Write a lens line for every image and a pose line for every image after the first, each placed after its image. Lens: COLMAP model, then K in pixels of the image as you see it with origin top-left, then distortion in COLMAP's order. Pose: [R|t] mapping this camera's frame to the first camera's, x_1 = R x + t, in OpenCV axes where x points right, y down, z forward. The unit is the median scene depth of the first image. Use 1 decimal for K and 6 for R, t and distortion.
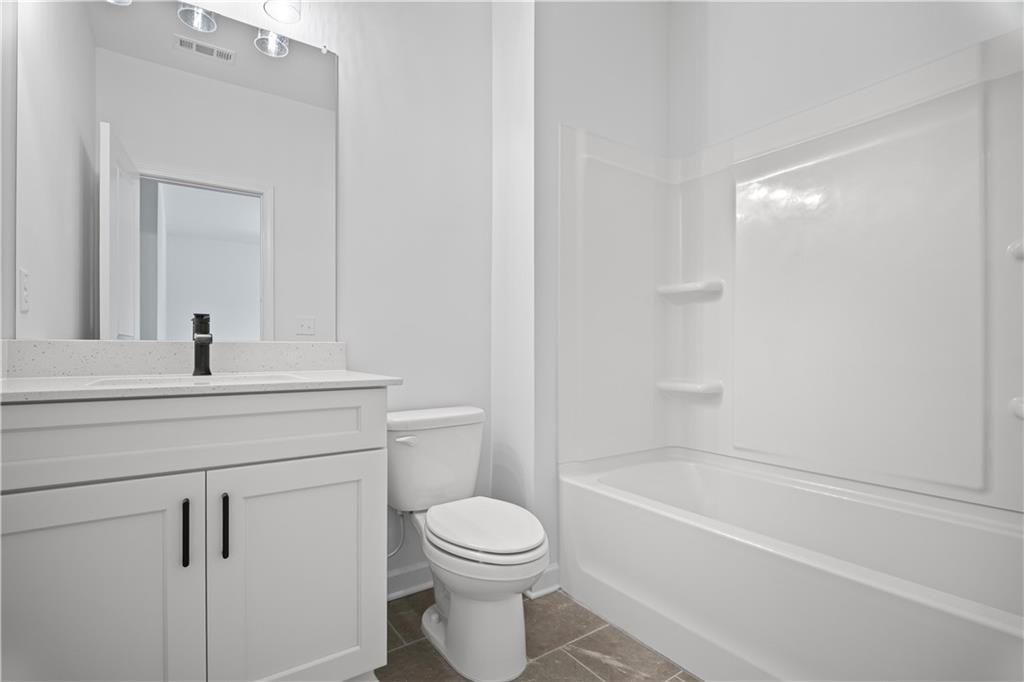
lens RADIAL K [[465.5, 0, 502.8], [0, 465.5, 361.3], [0, 0, 1]] dist [0.001455, -0.000521]
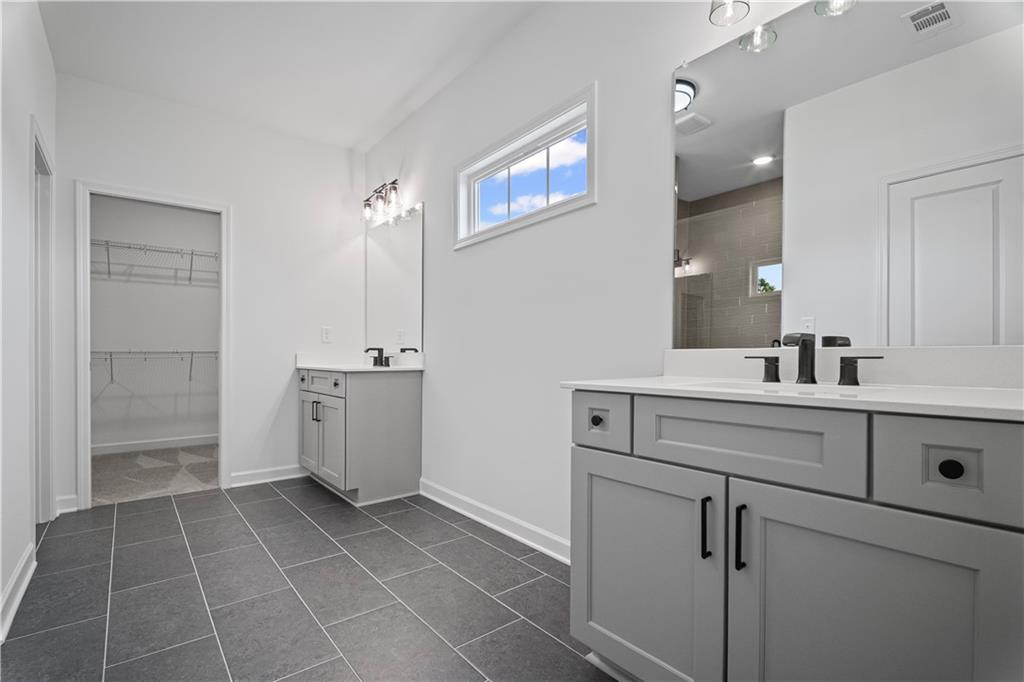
lens RADIAL K [[465.5, 0, 502.8], [0, 465.5, 361.3], [0, 0, 1]] dist [0.001455, -0.000521]
pose [[0.067266, 0.001384, -0.997734, 0.308009], [-0.022807, 0.999740, -0.000151, -0.000944], [0.997474, 0.022766, 0.067280, 0.408295]]
